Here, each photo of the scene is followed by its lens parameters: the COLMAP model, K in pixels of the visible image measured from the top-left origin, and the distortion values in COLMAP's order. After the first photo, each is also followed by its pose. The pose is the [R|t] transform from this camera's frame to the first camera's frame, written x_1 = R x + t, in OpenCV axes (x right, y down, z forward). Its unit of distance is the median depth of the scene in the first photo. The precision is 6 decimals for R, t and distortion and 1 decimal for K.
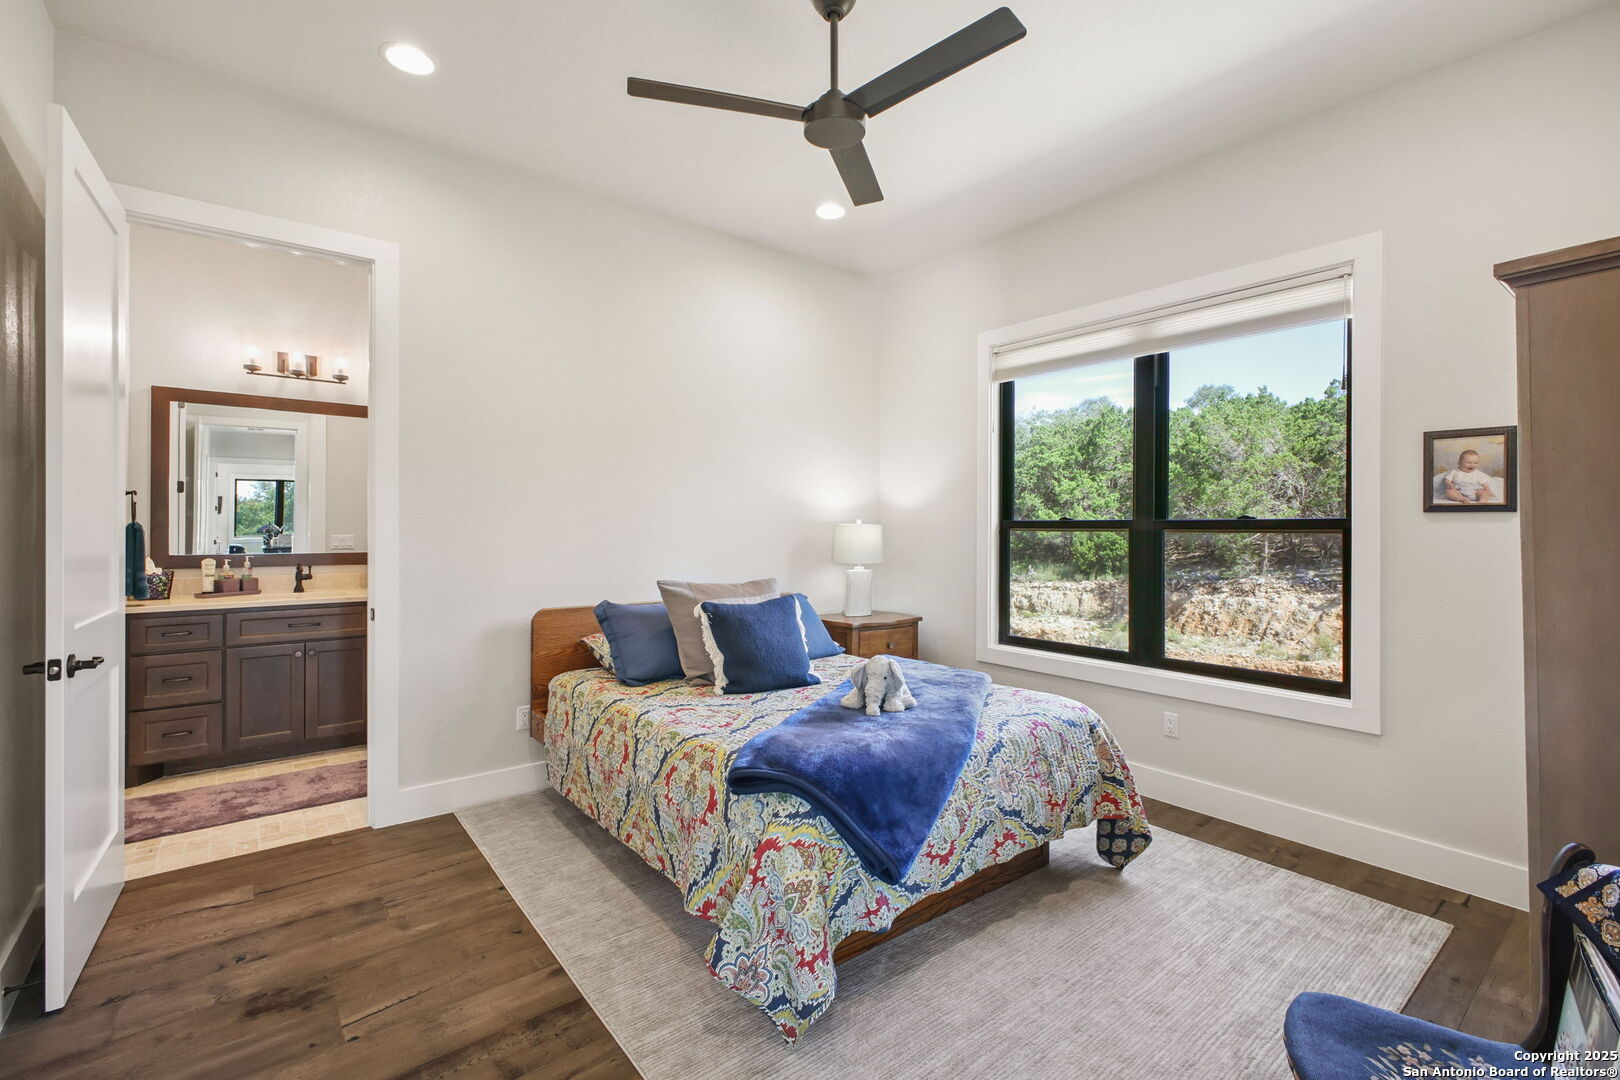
lens RADIAL K [[722.8, 0, 812.2], [0, 722.8, 535.5], [0, 0, 1]] dist [-0.000363, 0.000016]
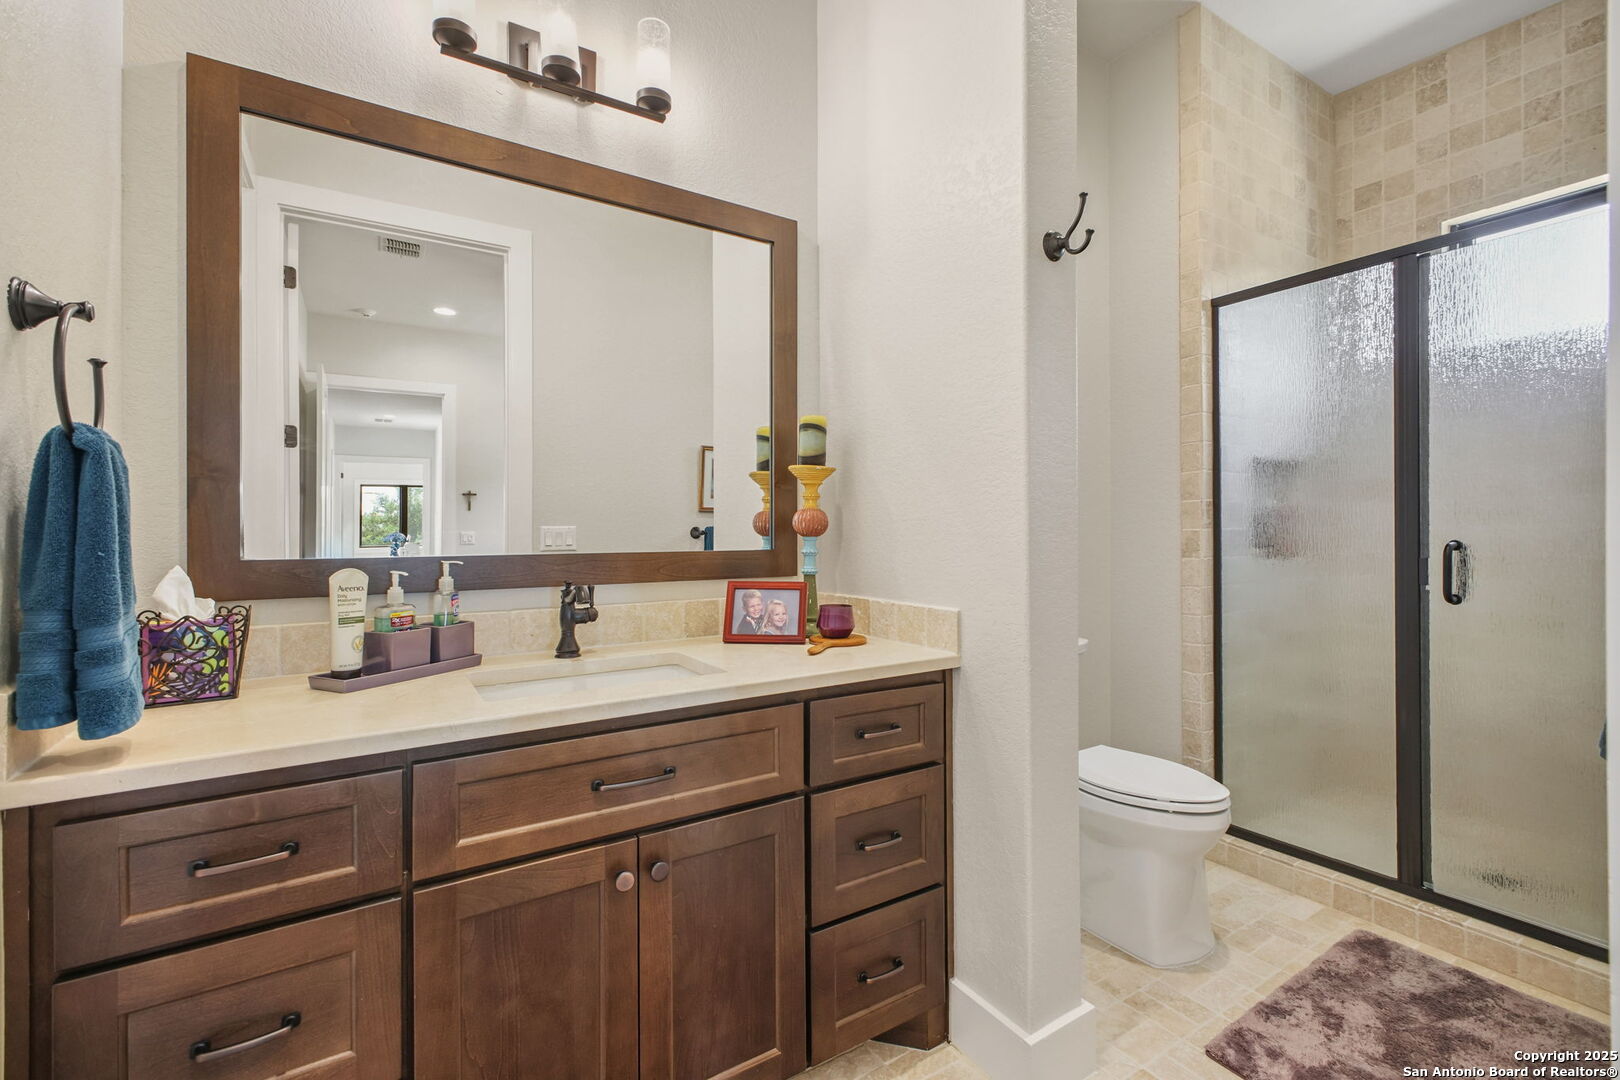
lens RADIAL K [[722.8, 0, 808.0], [0, 722.8, 537.4], [0, 0, 1]] dist [-0.000363, 0.000016]
pose [[0.993424, -0.014780, -0.113533, -0.570874], [0.013787, 0.999860, -0.009527, 0.023025], [0.113657, 0.007899, 0.993489, 0.674383]]
